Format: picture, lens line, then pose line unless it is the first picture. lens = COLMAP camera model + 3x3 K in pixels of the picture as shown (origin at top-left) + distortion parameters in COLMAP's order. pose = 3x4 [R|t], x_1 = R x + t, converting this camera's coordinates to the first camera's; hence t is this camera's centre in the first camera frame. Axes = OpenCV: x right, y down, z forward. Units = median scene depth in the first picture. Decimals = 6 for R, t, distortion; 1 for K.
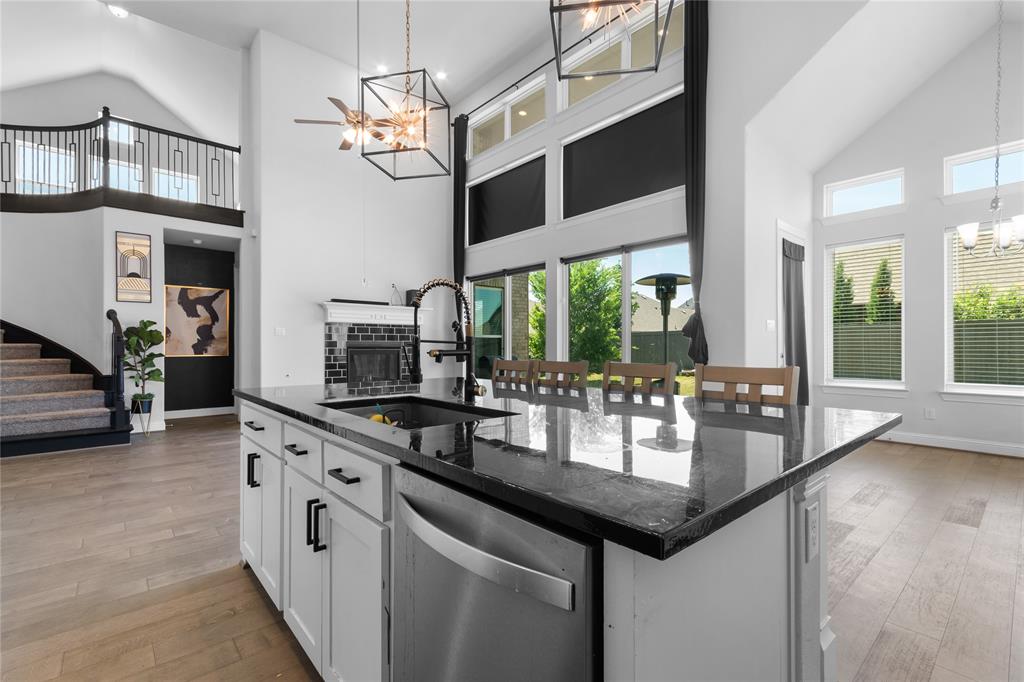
lens RADIAL K [[461.8, 0, 514.6], [0, 461.8, 344.2], [0, 0, 1]] dist [-0.007807, 0.011851]
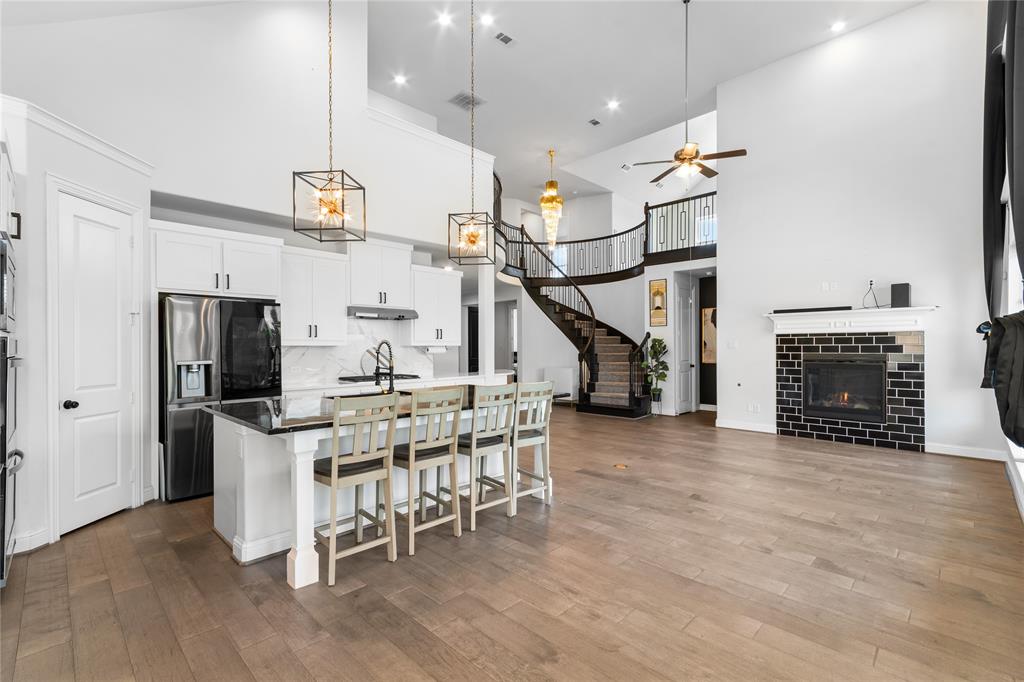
lens RADIAL K [[461.8, 0, 514.6], [0, 461.8, 344.2], [0, 0, 1]] dist [-0.007807, 0.011851]
pose [[0.065616, -0.004833, -0.997833, 0.669094], [0.009119, 0.999949, -0.004243, -0.033208], [0.997803, -0.008821, 0.065657, 0.468541]]
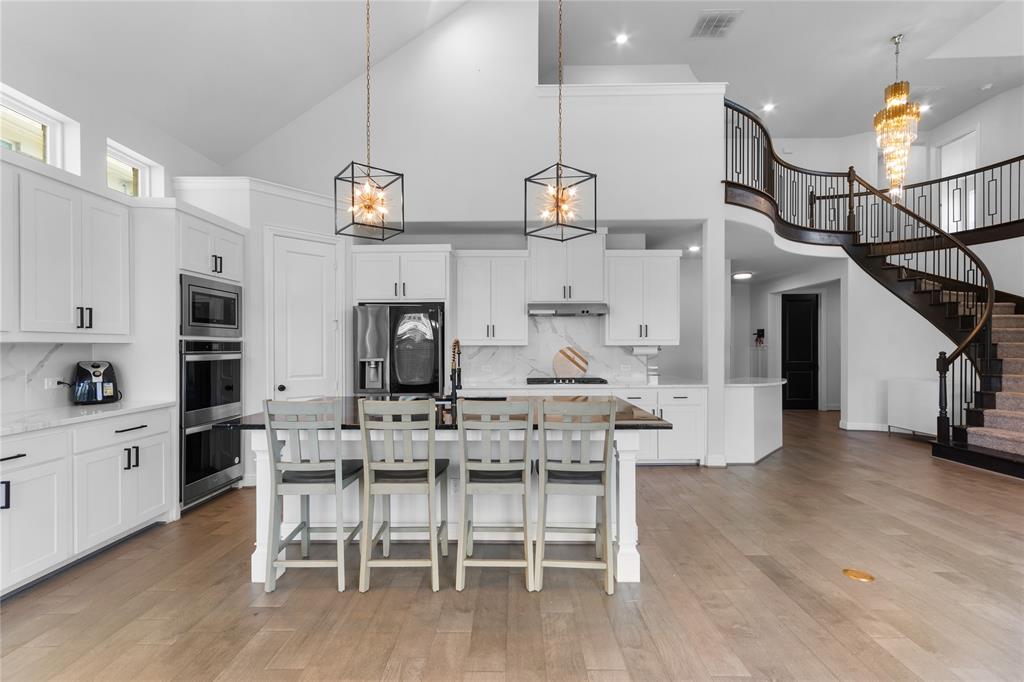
lens RADIAL K [[459.1, 0, 511.9], [0, 459.1, 346.2], [0, 0, 1]] dist [0.008616, 0.000404]
pose [[-0.671534, -0.000147, -0.740974, 0.368098], [0.006619, 0.999959, -0.006198, -0.030134], [0.740944, -0.009067, -0.671505, 0.792484]]
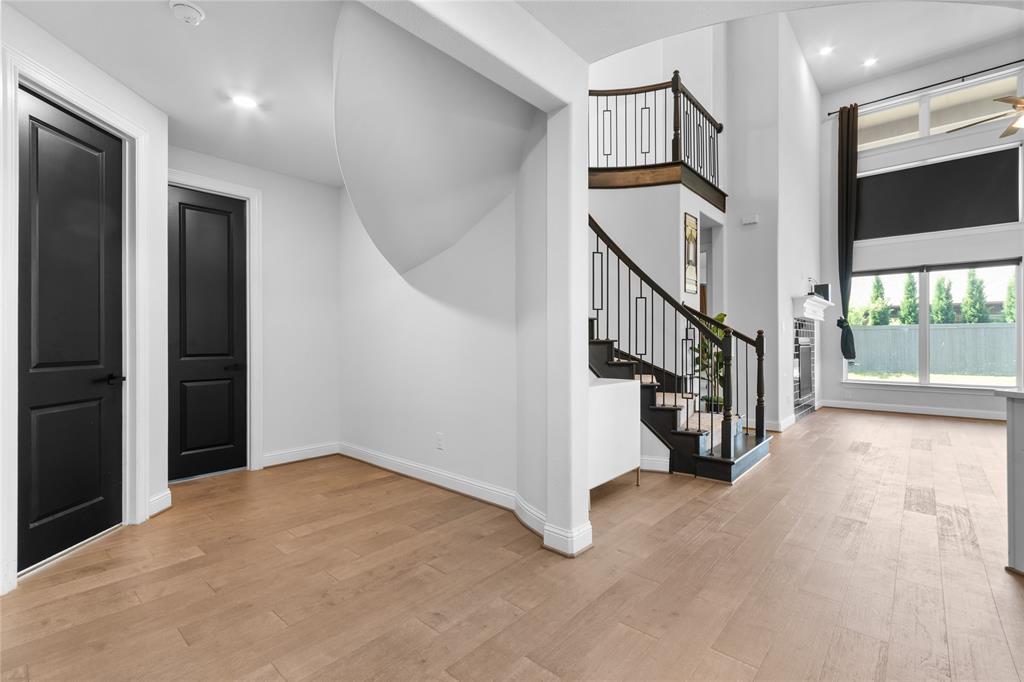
lens RADIAL K [[458.3, 0, 512.9], [0, 458.3, 342.5], [0, 0, 1]] dist [0.004678, 0.000688]
pose [[0.994105, 0.002117, 0.108401, -1.337841], [-0.003039, 0.999961, 0.008342, -0.005845], [-0.108379, -0.008622, 0.994072, 0.177231]]
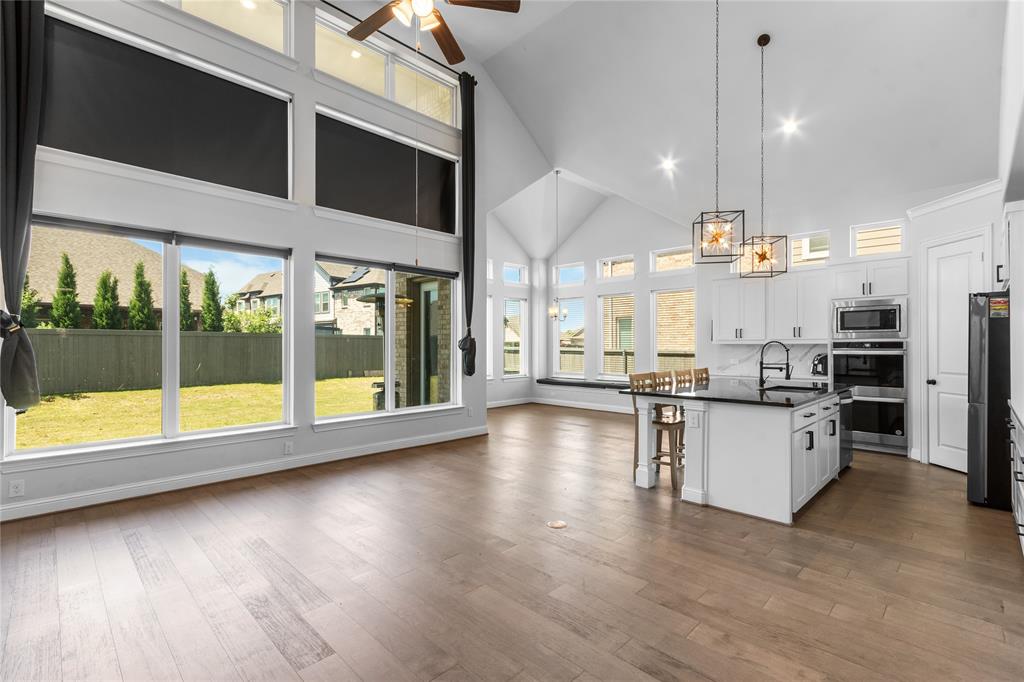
lens RADIAL K [[458.3, 0, 512.9], [0, 458.3, 342.5], [0, 0, 1]] dist [0.004678, 0.000688]
pose [[-0.062110, 0.008375, 0.998034, -0.835909], [-0.005368, 0.999948, -0.008726, -0.029995], [-0.998055, -0.005899, -0.062062, 0.833637]]
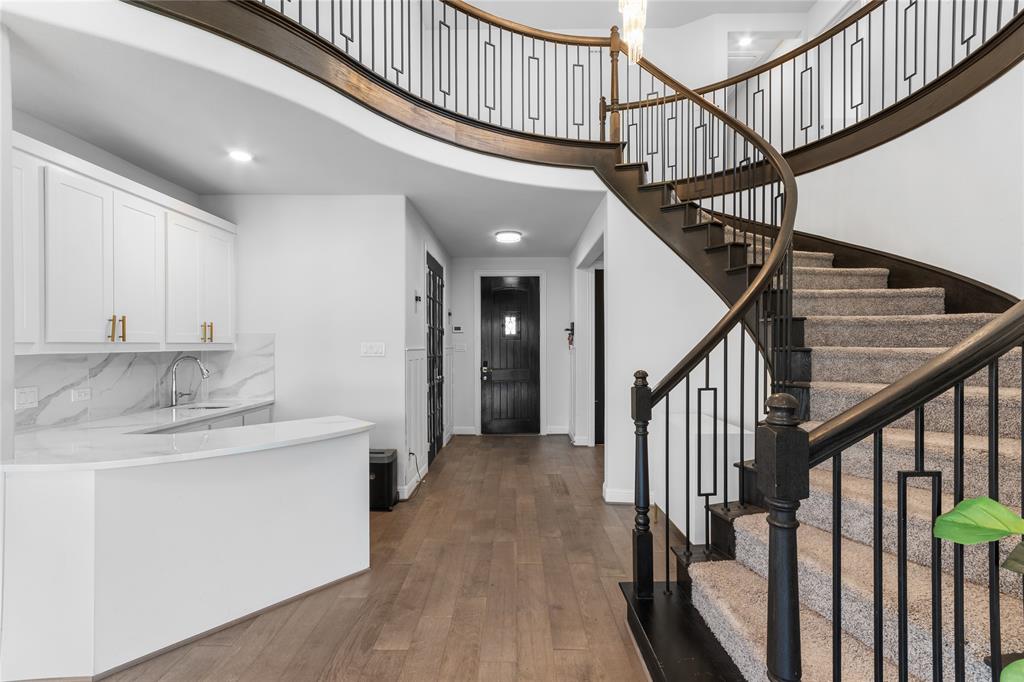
lens RADIAL K [[461.8, 0, 514.6], [0, 461.8, 344.2], [0, 0, 1]] dist [-0.007807, 0.011851]
pose [[-0.664798, 0.000606, -0.747023, -0.593308], [0.006025, 0.999971, -0.004551, -0.041041], [0.746999, -0.007526, -0.664783, 0.994542]]
